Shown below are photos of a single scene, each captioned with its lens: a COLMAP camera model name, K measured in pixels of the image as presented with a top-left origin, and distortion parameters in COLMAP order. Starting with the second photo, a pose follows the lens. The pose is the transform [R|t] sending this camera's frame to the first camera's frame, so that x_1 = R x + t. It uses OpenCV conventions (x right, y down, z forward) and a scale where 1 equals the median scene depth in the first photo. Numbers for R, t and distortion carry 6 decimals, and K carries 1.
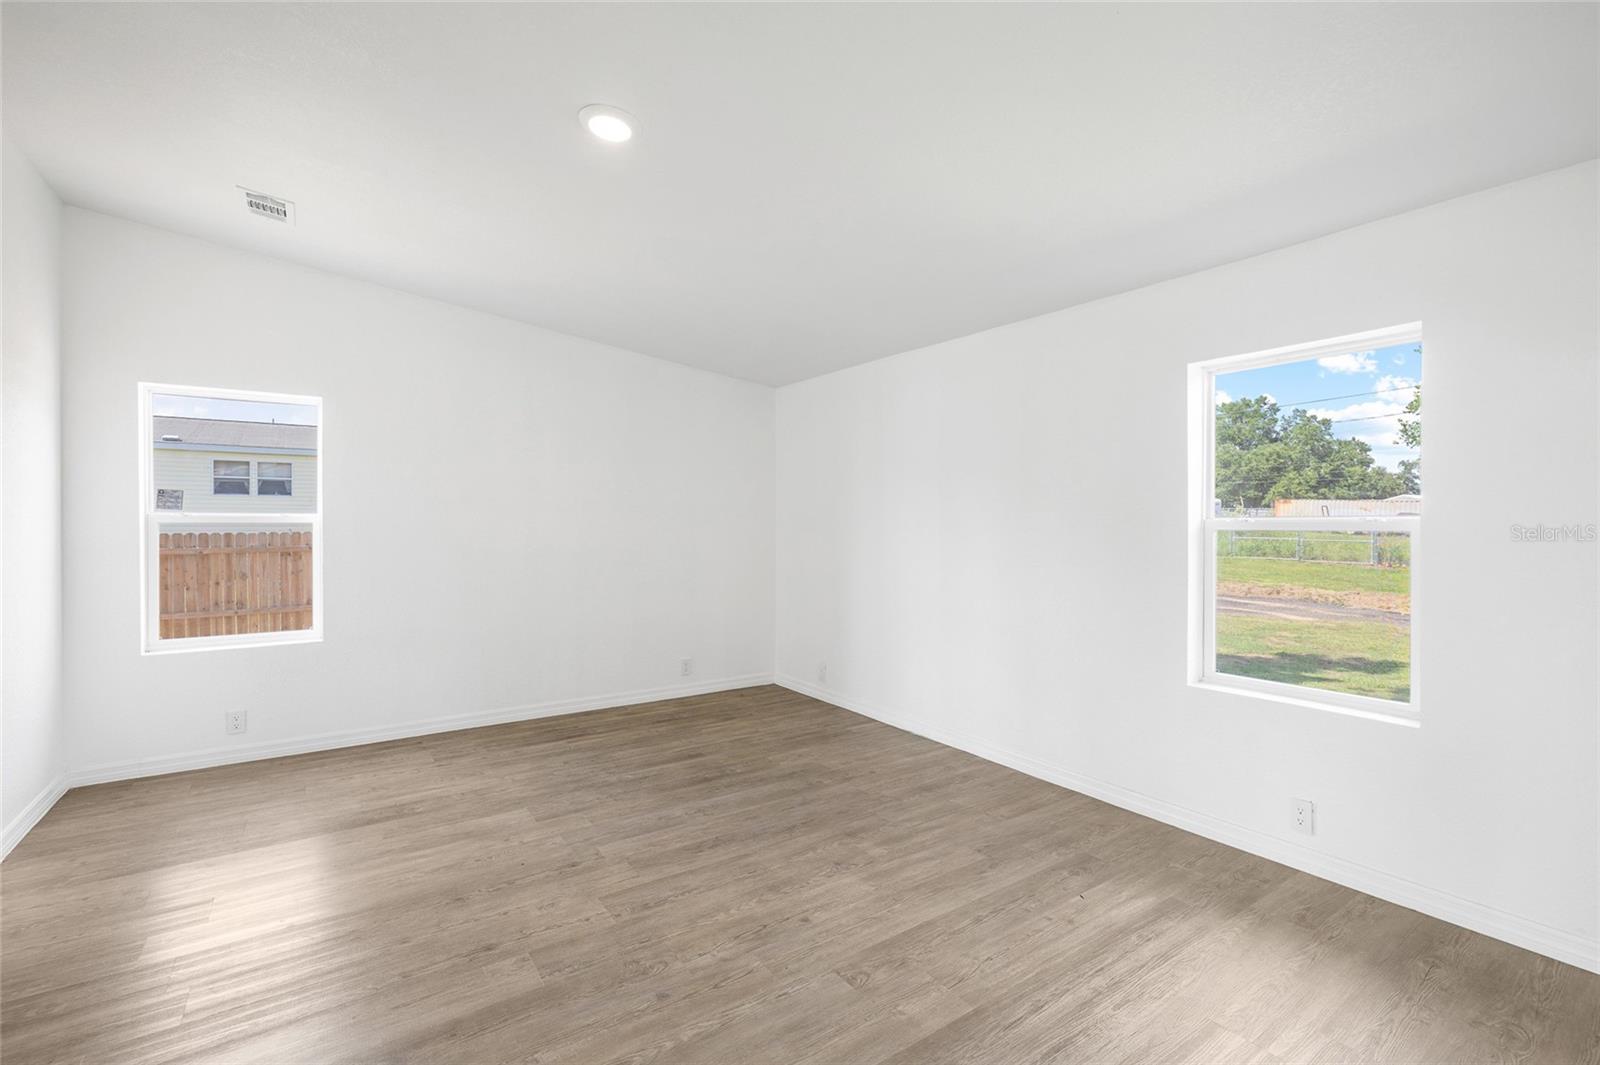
lens RADIAL K [[711.4, 0, 799.7], [0, 711.4, 526.5], [0, 0, 1]] dist [-0.008426, 0.000342]
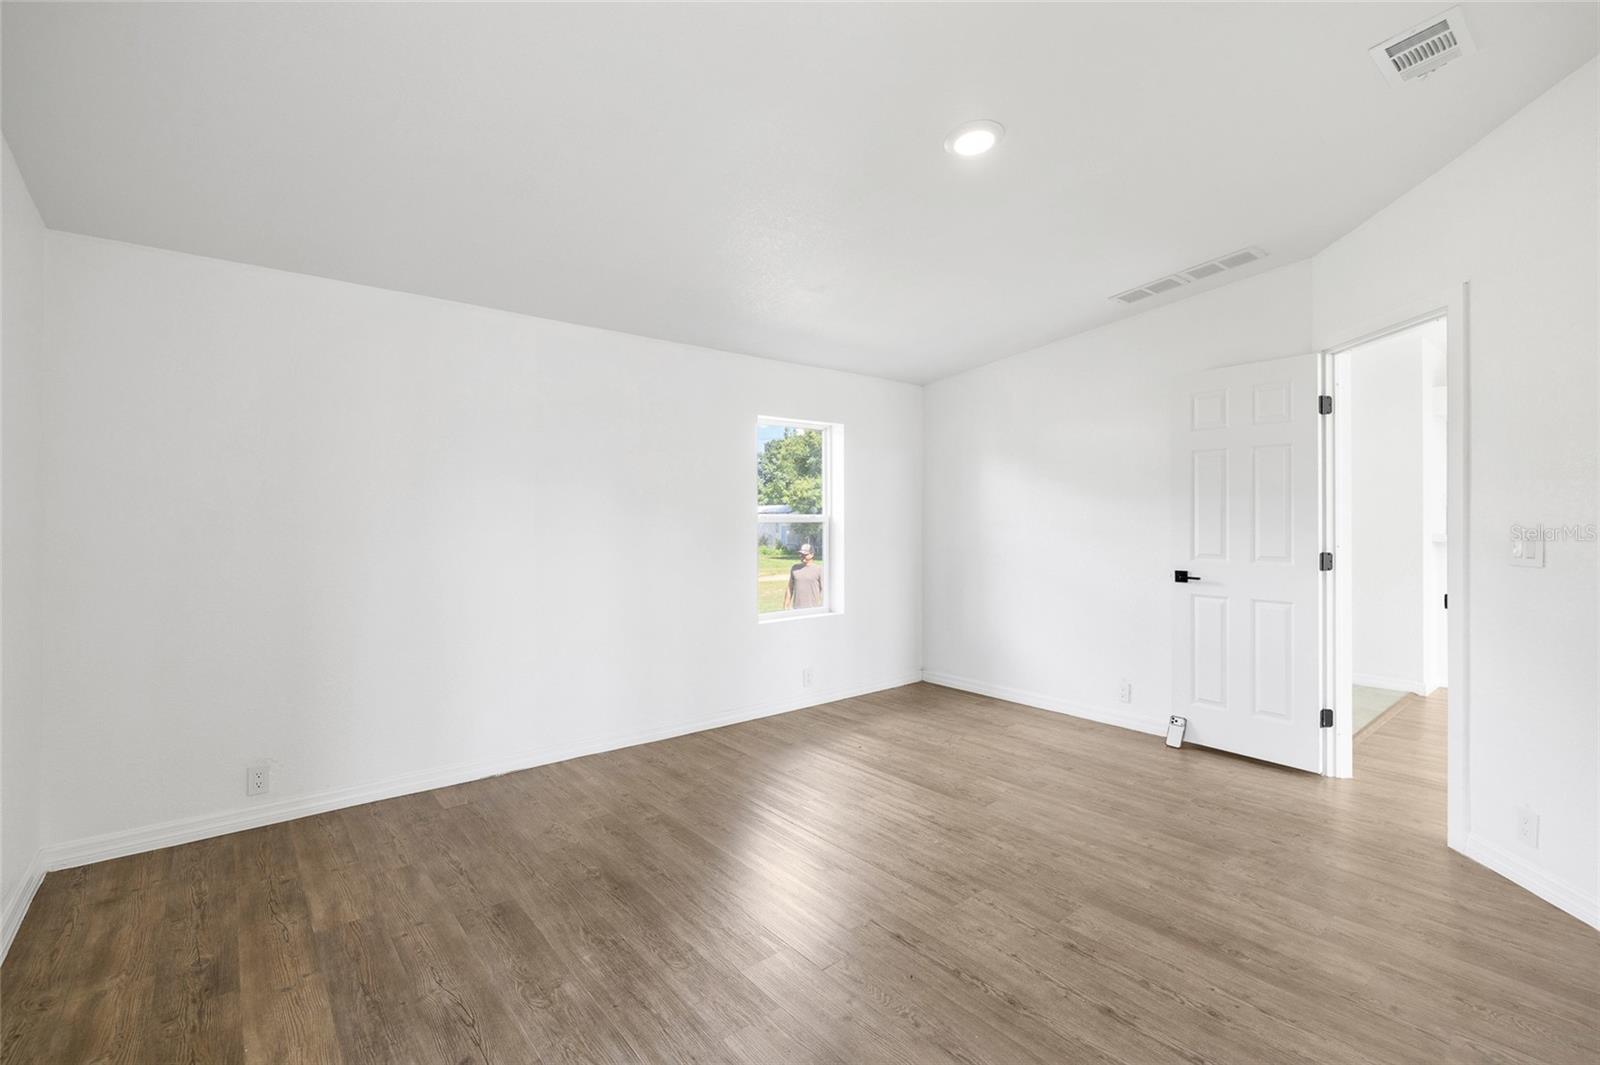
lens RADIAL K [[711.4, 0, 805.4], [0, 711.4, 523.7], [0, 0, 1]] dist [-0.008426, 0.000342]
pose [[-0.097152, -0.011460, 0.995204, -0.762193], [0.005915, 0.999909, 0.012092, -0.007899], [-0.995252, 0.007062, -0.097075, 0.803963]]
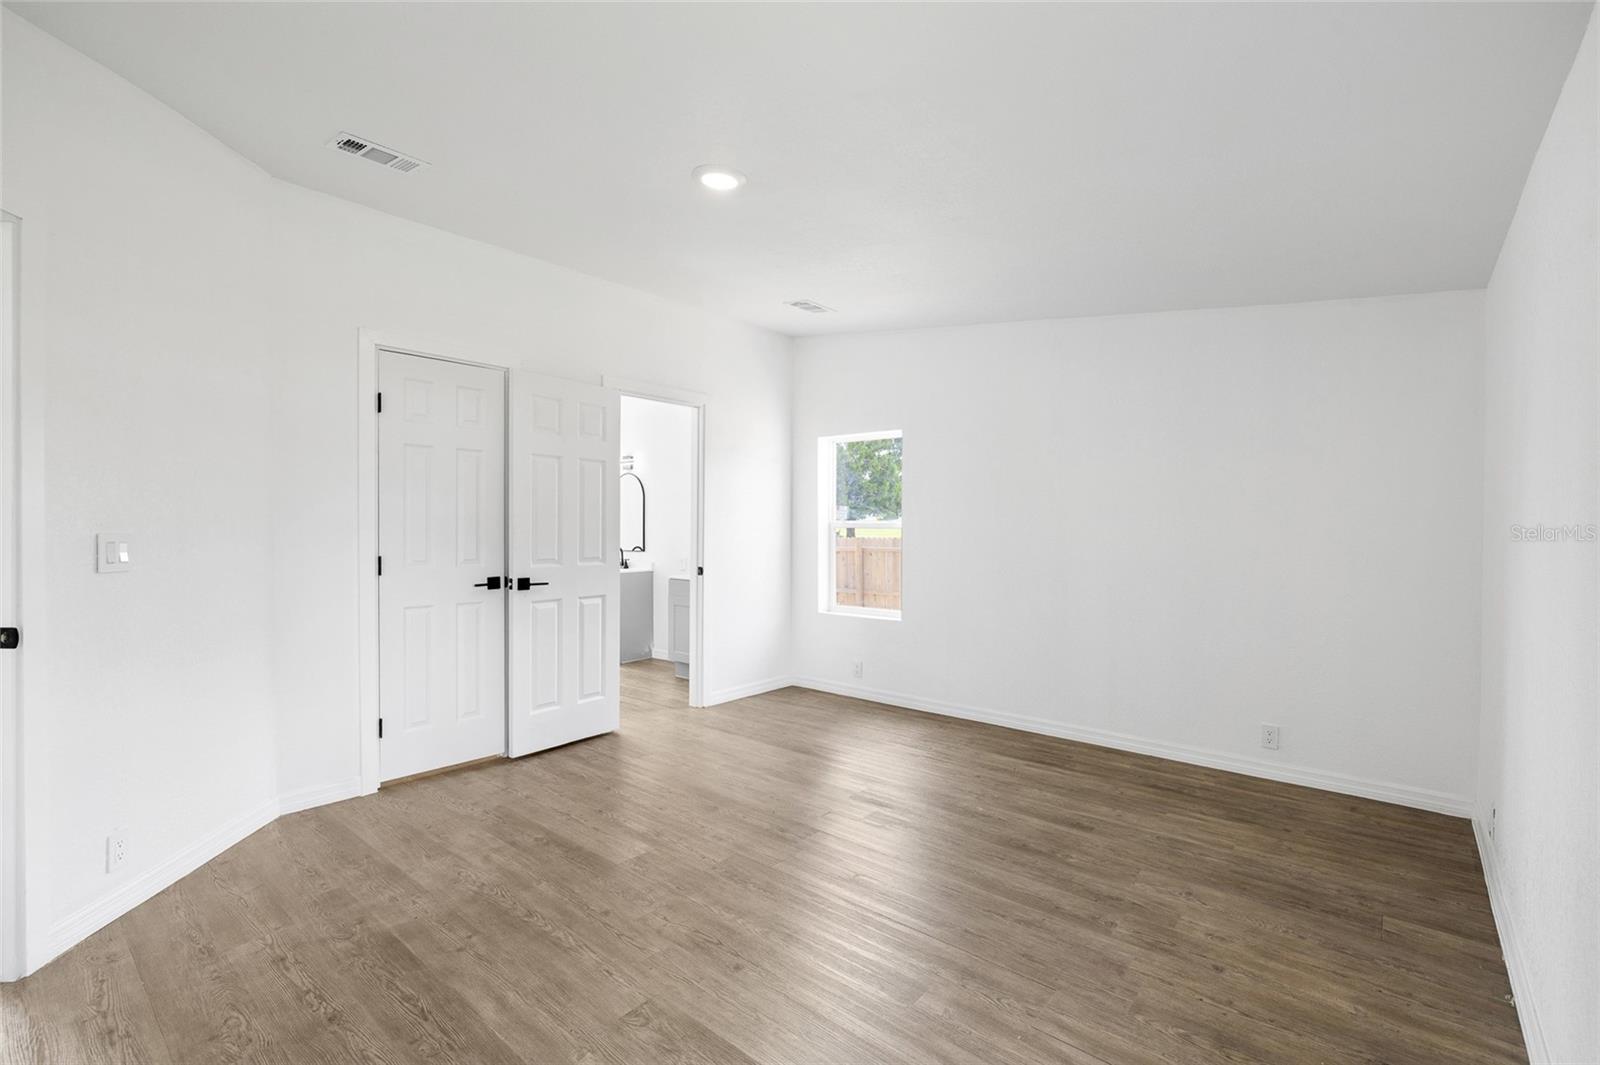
lens RADIAL K [[711.4, 0, 788.4], [0, 711.4, 537.5], [0, 0, 1]] dist [-0.008426, 0.000342]
pose [[0.249661, 0.014841, -0.968220, 0.522124], [-0.012254, 0.999851, 0.012166, -0.000794], [0.968256, 0.008828, 0.249806, 0.490927]]
